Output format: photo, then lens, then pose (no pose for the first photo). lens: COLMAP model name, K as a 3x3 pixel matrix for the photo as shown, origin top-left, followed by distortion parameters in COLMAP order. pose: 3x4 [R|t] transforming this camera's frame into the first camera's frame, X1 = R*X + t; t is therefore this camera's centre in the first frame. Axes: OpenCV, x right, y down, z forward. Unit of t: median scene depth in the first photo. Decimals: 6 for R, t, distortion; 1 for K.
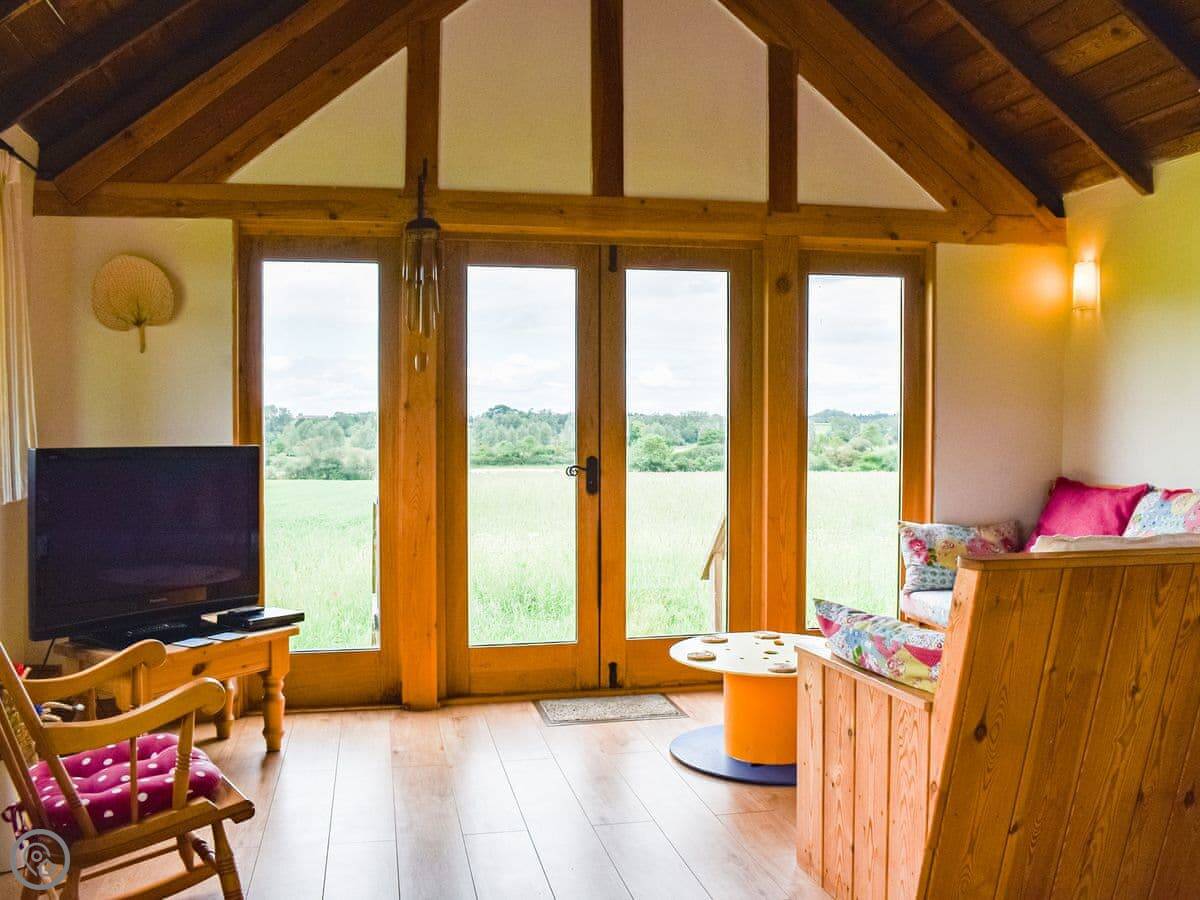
lens RADIAL K [[1069.8, 0, 600.0], [0, 1069.8, 450.0], [0, 0, 1]] dist [-0.087988, 0.002355]
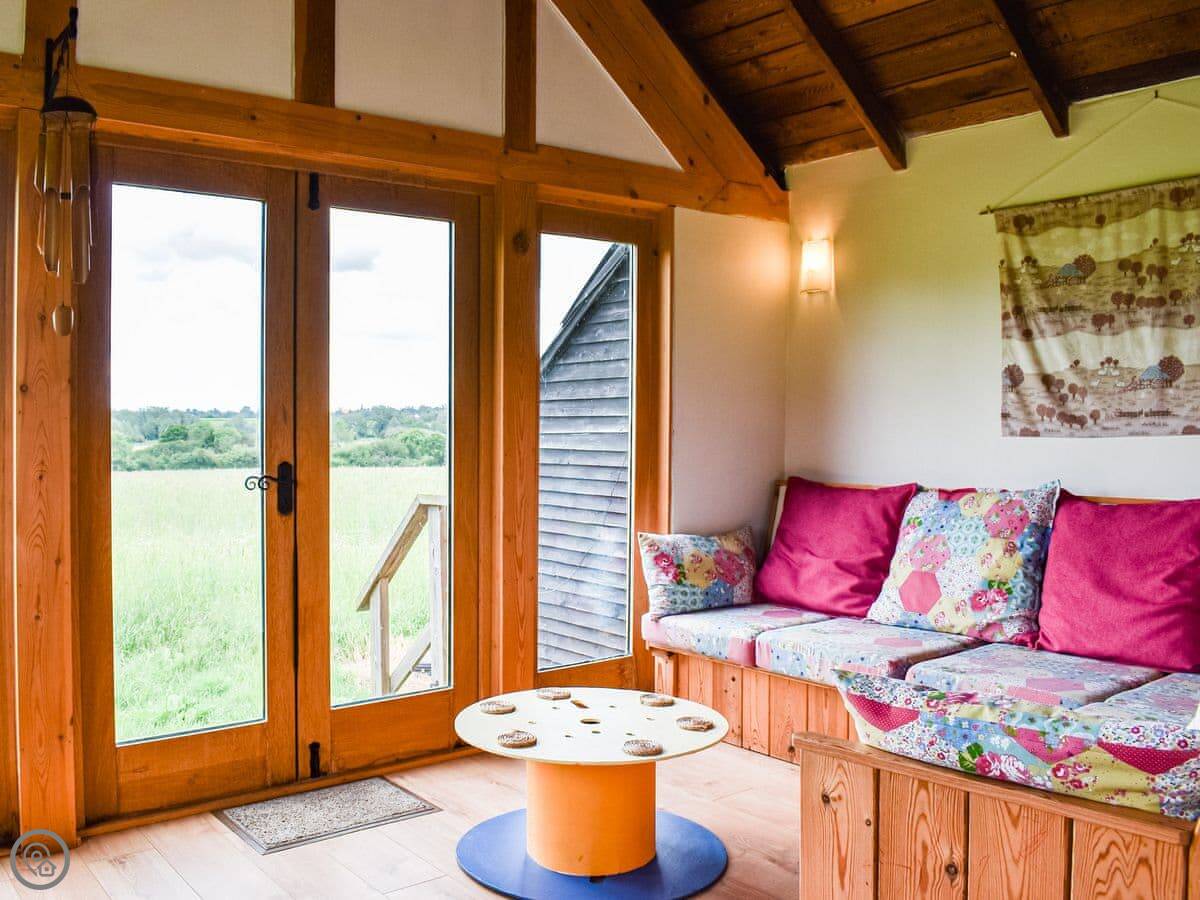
lens RADIAL K [[1114.9, 0, 599.4], [0, 1114.9, 434.5], [0, 0, 1]] dist [-0.094865, 0.010142]
pose [[0.903437, -0.004479, 0.428697, -0.135824], [0.008763, 0.999929, -0.008020, -0.004684], [-0.428631, 0.011002, 0.903413, 0.233667]]
